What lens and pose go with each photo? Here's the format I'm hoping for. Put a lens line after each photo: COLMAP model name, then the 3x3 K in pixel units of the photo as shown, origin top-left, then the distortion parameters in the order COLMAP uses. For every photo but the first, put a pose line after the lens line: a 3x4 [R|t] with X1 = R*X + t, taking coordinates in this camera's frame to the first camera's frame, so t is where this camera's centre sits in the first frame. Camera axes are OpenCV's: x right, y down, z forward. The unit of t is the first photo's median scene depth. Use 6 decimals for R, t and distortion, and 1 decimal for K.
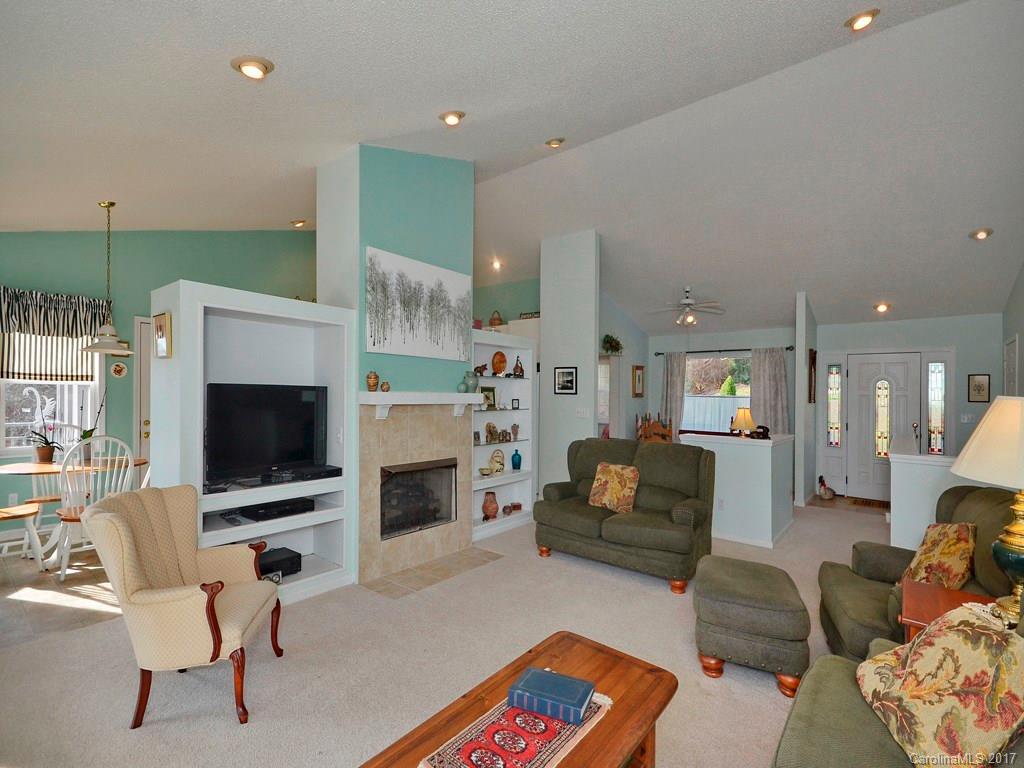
lens RADIAL K [[477.7, 0, 512.0], [0, 477.7, 384.0], [0, 0, 1]] dist [0.000637, 0.000016]
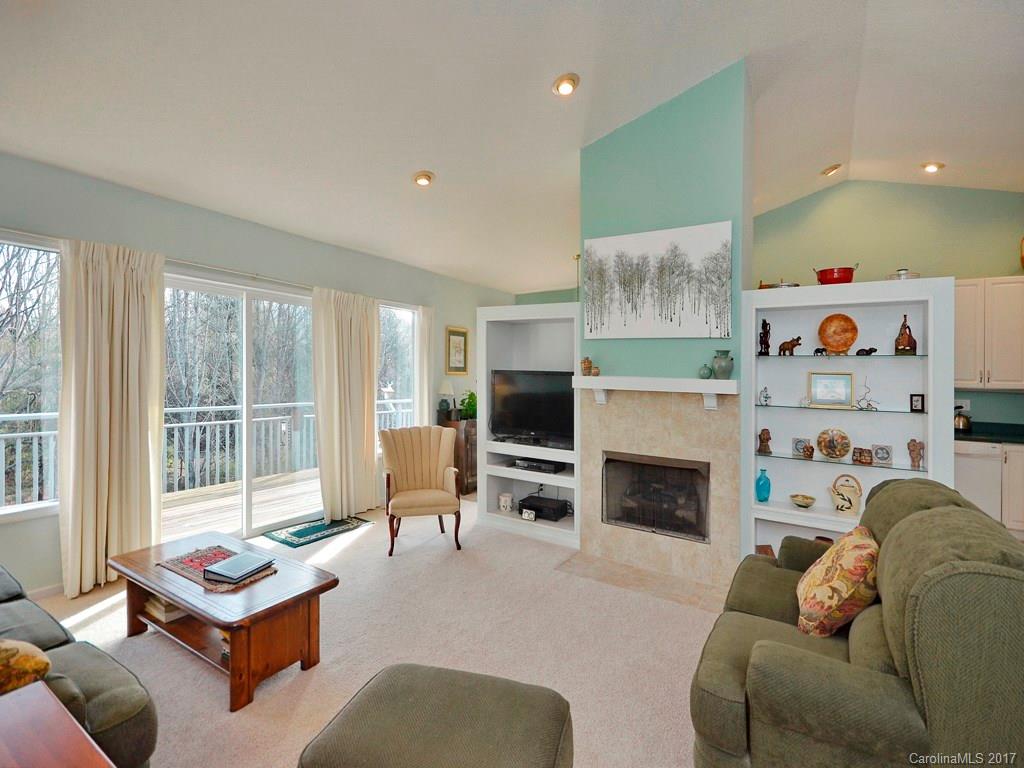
lens RADIAL K [[472.2, 0, 512.2], [0, 472.2, 375.6], [0, 0, 1]] dist [-0.001682, -0.000200]
pose [[0.128115, 0.001888, -0.991758, 0.672670], [0.003770, 0.999990, 0.002391, 0.010528], [0.991752, -0.004045, 0.128106, 0.653426]]
